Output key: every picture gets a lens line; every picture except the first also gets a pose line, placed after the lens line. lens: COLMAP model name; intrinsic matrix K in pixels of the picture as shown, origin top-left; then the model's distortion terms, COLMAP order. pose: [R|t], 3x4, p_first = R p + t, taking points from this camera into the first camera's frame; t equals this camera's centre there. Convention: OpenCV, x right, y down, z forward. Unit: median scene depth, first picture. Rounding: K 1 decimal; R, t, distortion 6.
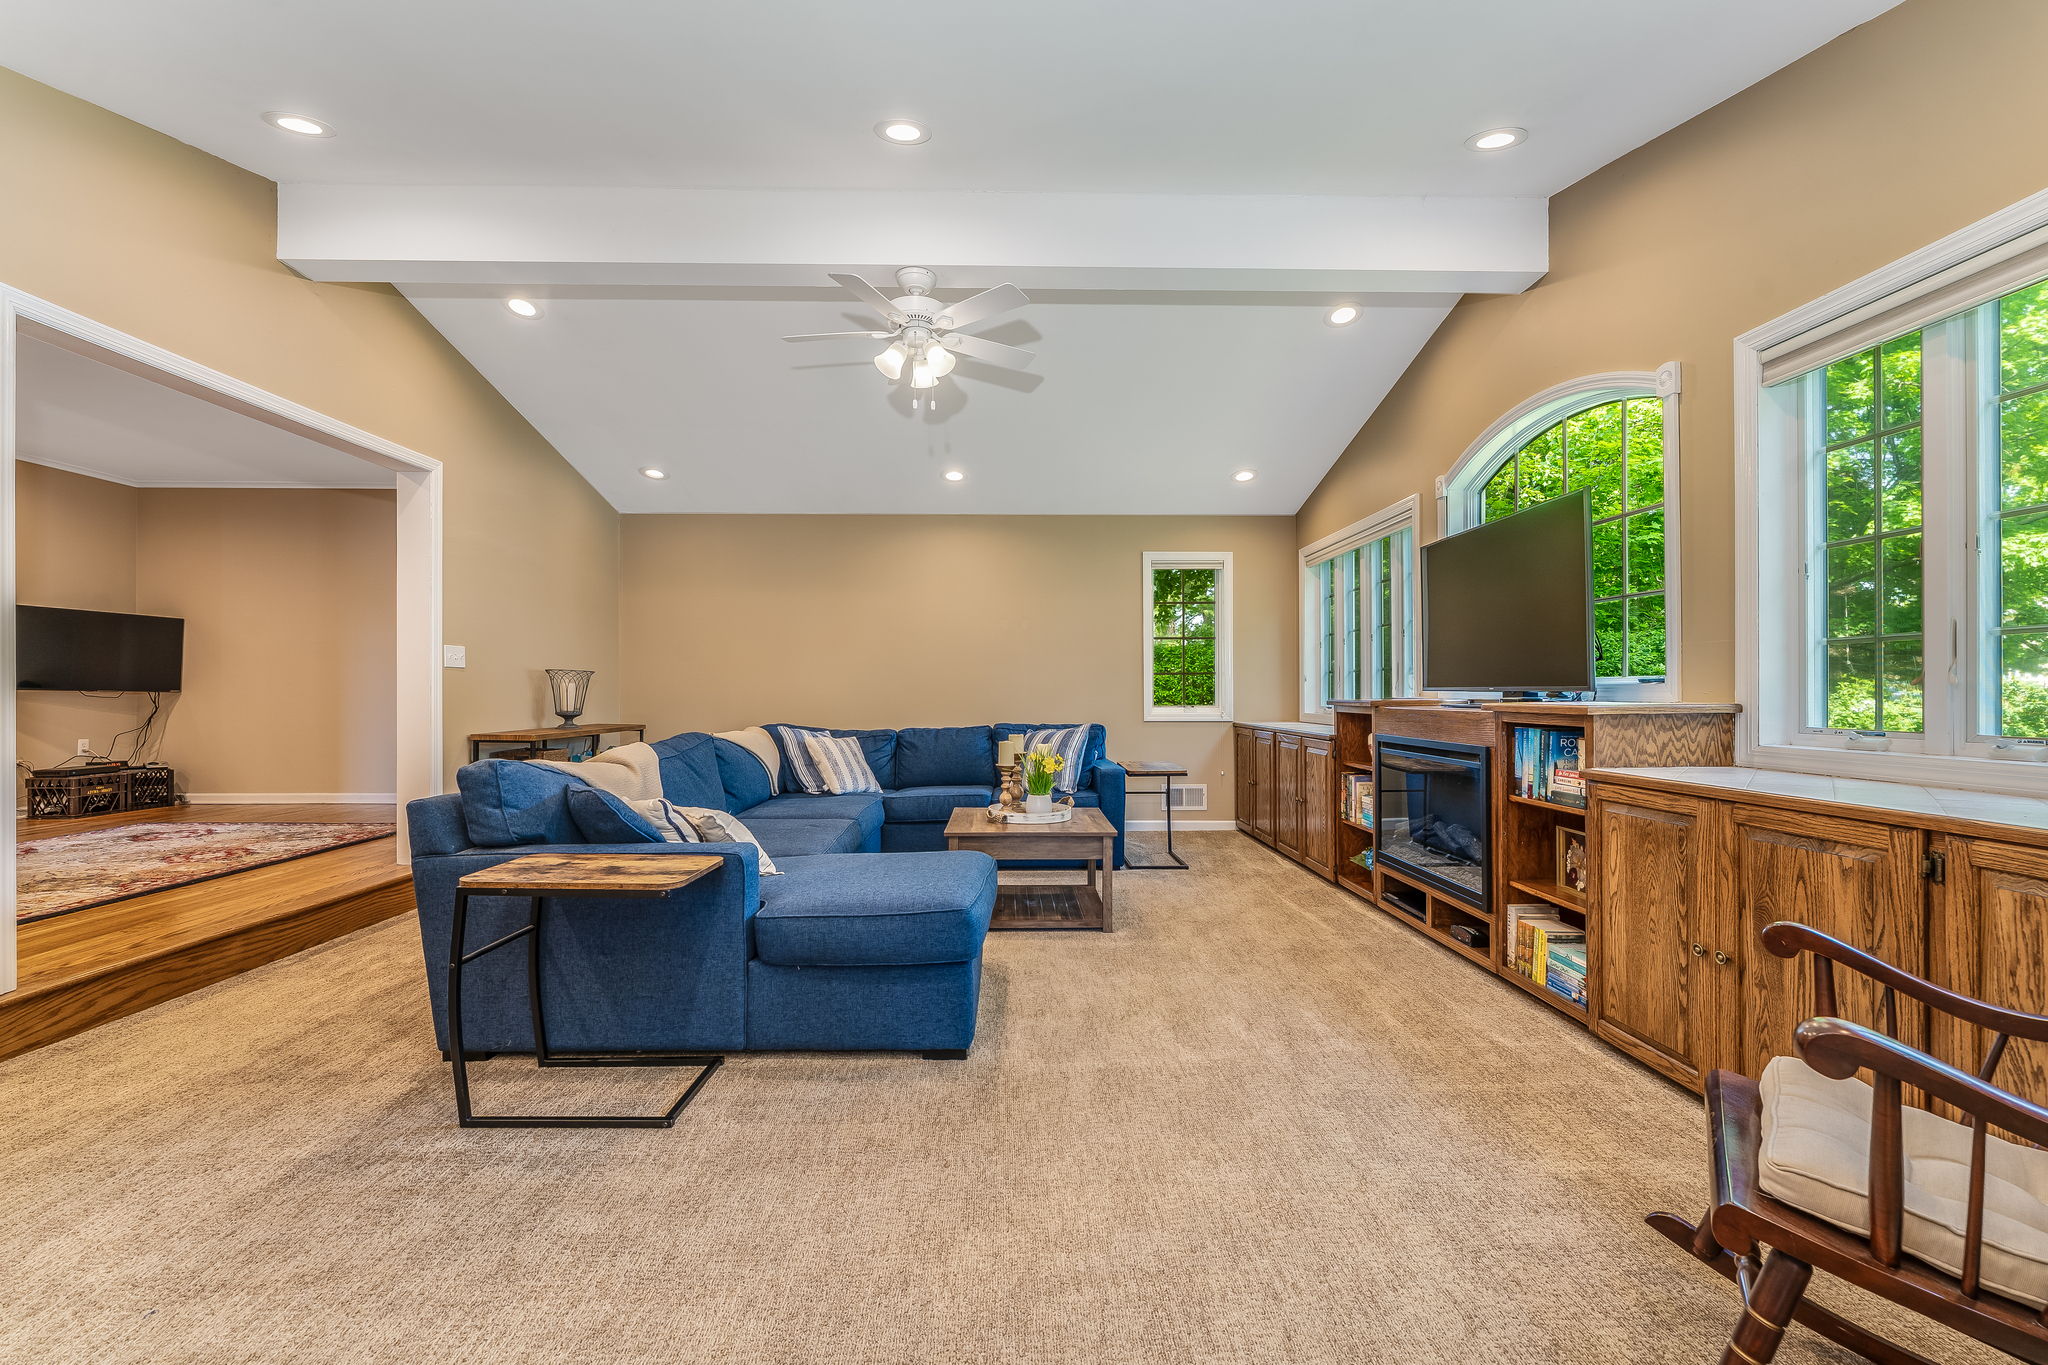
lens RADIAL K [[842.9, 0, 1024.0], [0, 842.9, 682.5], [0, 0, 1]] dist [-0.002278, -0.000322]
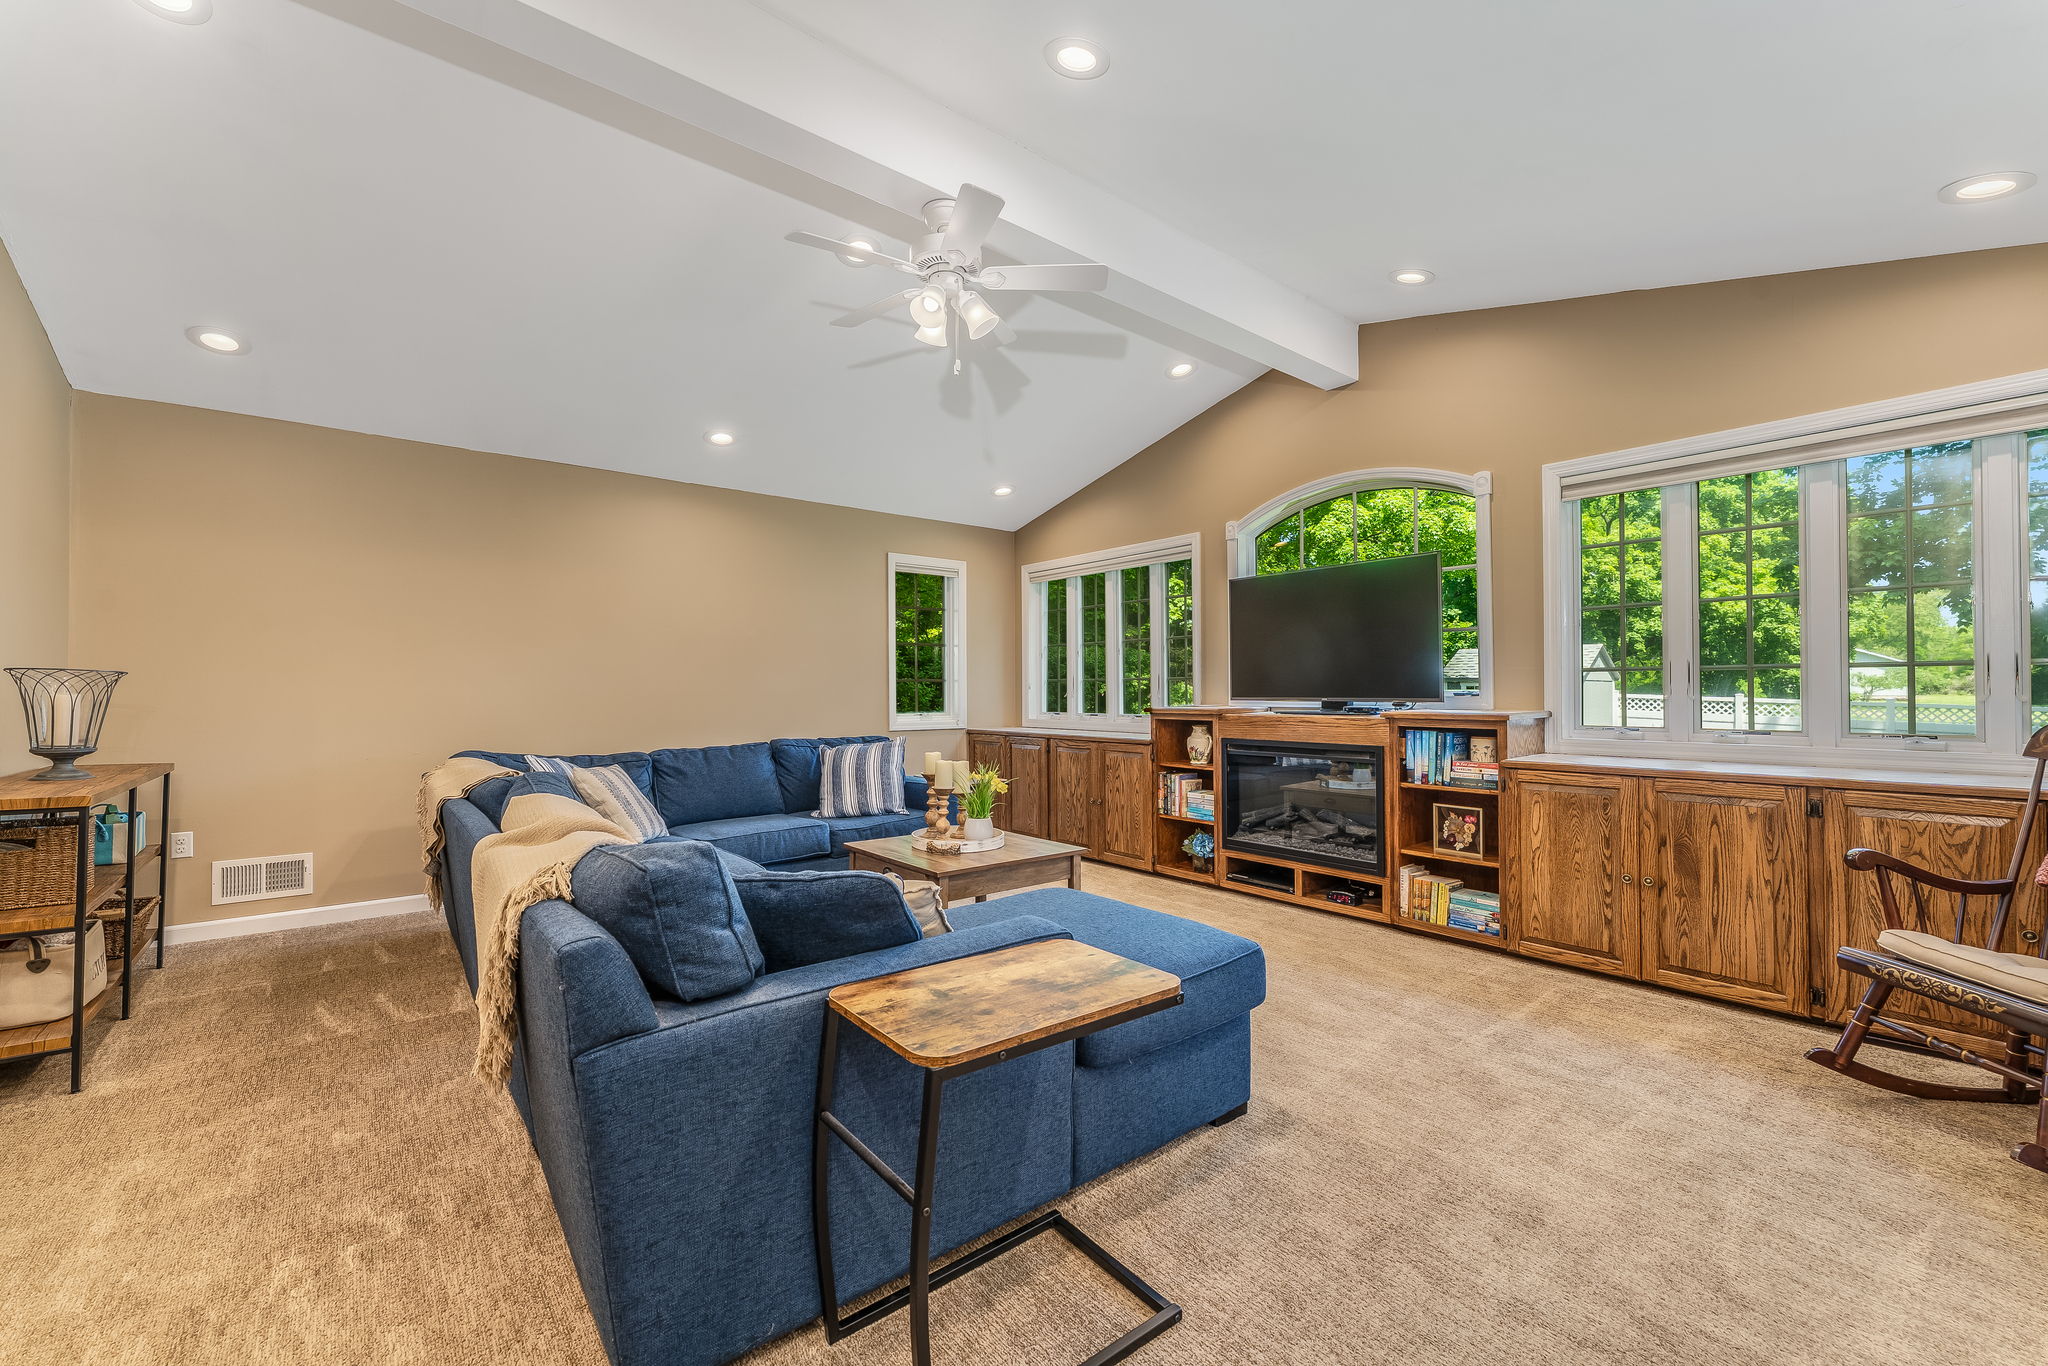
lens RADIAL K [[836.5, 0, 1025.7], [0, 836.5, 672.9], [0, 0, 1]] dist [0.000658, -0.000100]
pose [[0.783471, 0.013504, 0.621281, -0.715580], [-0.005640, 0.999877, -0.014621, -0.013424], [-0.621402, 0.007951, 0.783451, 0.373344]]
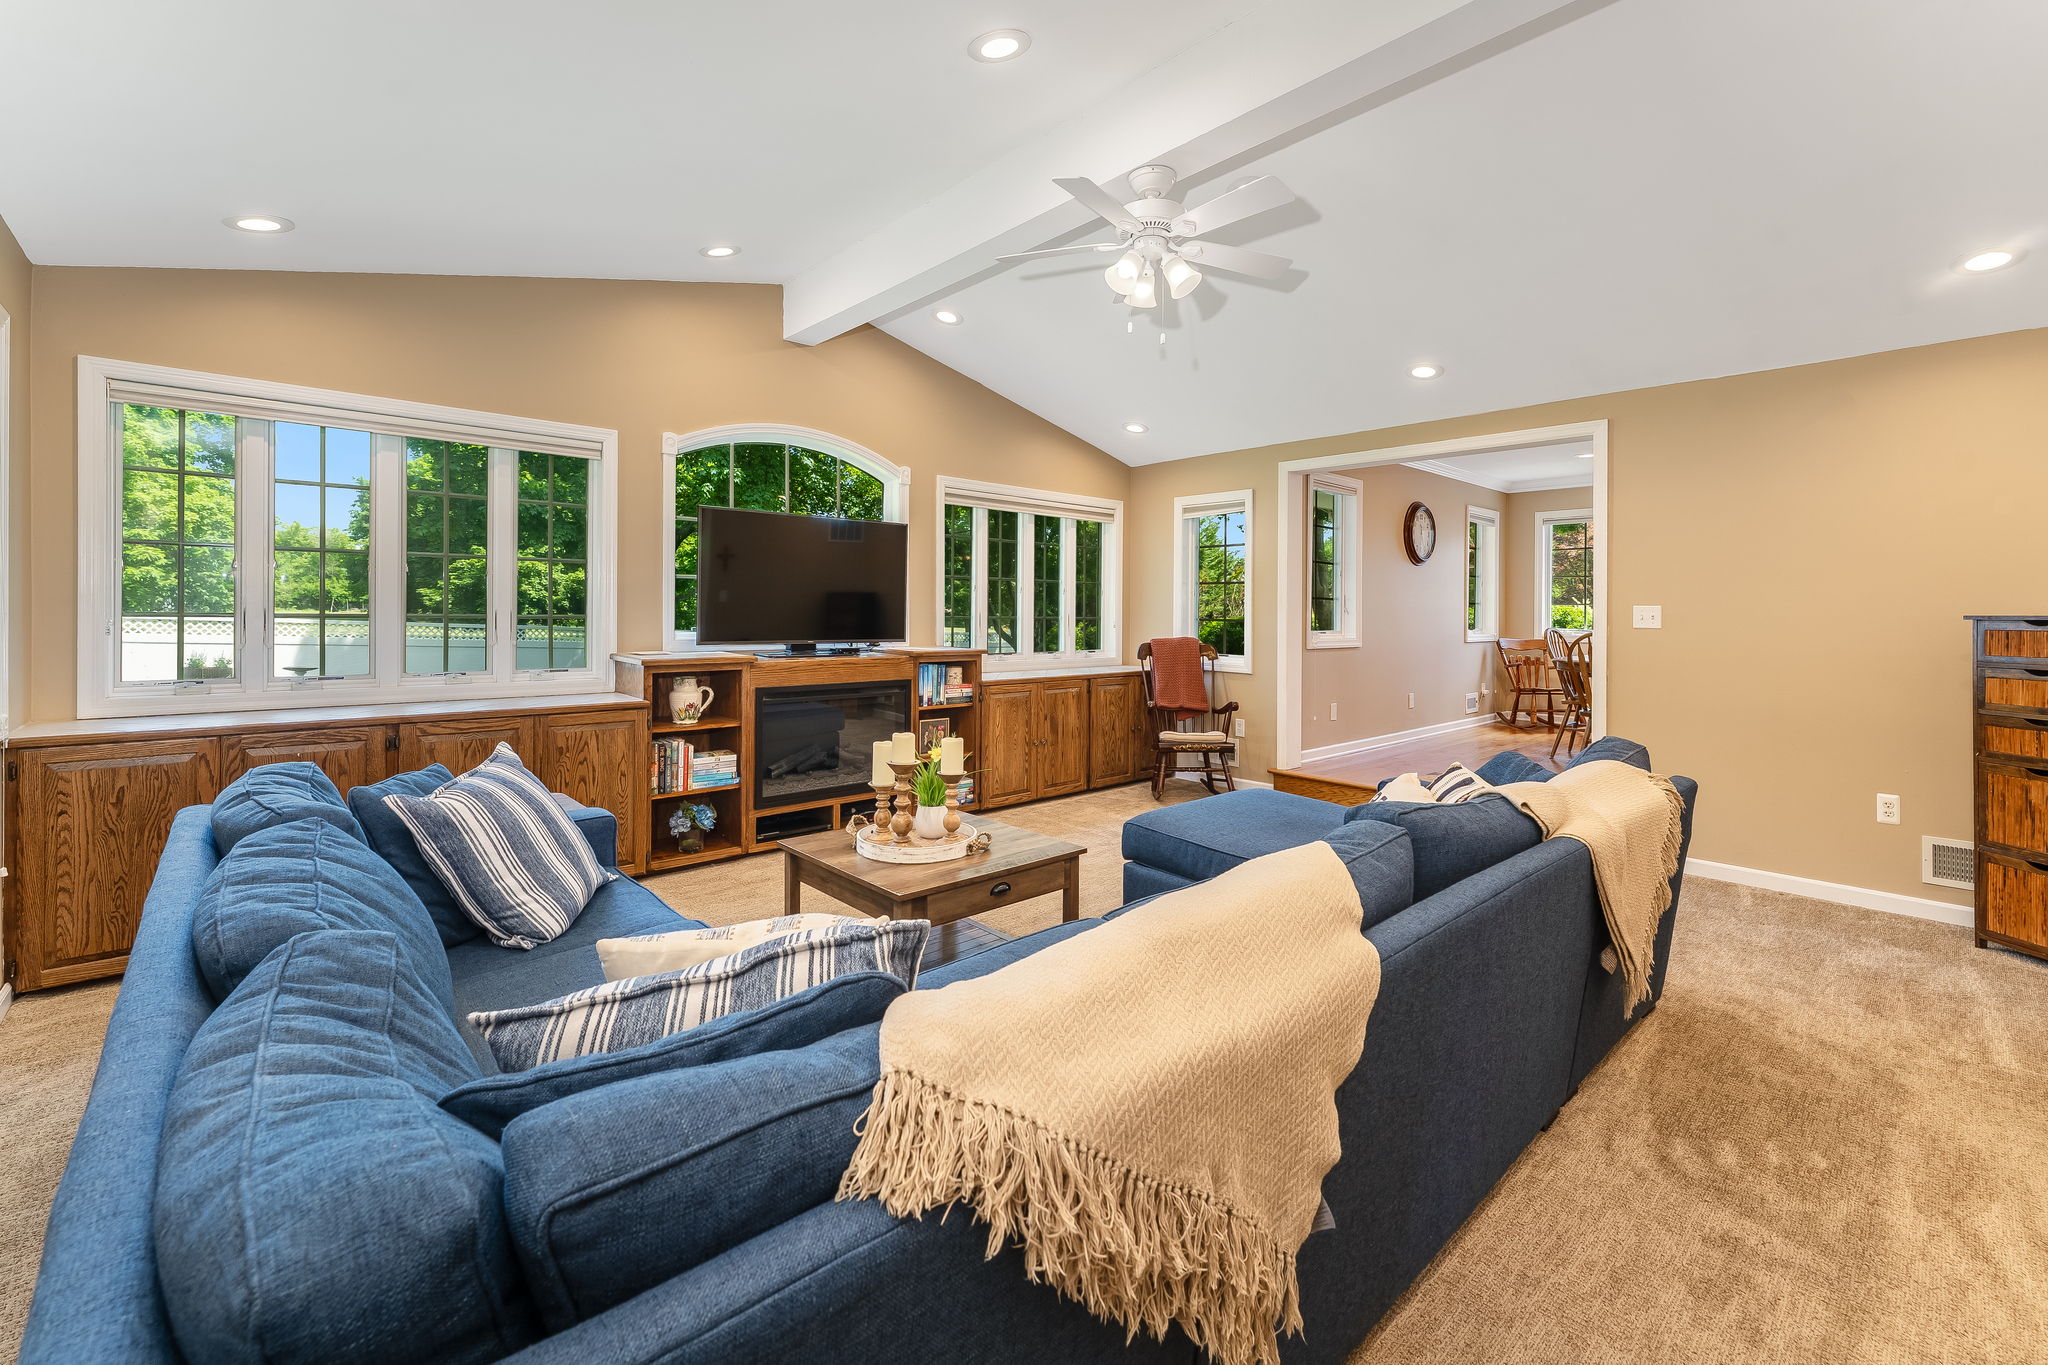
lens RADIAL K [[765.5, 0, 1020.1], [0, 765.5, 646.6], [0, 0, 1]] dist [-0.000095, 0.000001]
pose [[-0.625479, -0.008479, 0.780195, -0.731239], [0.001279, 0.999928, 0.011893, 0.000748], [-0.780240, 0.008436, -0.625424, 1.867918]]
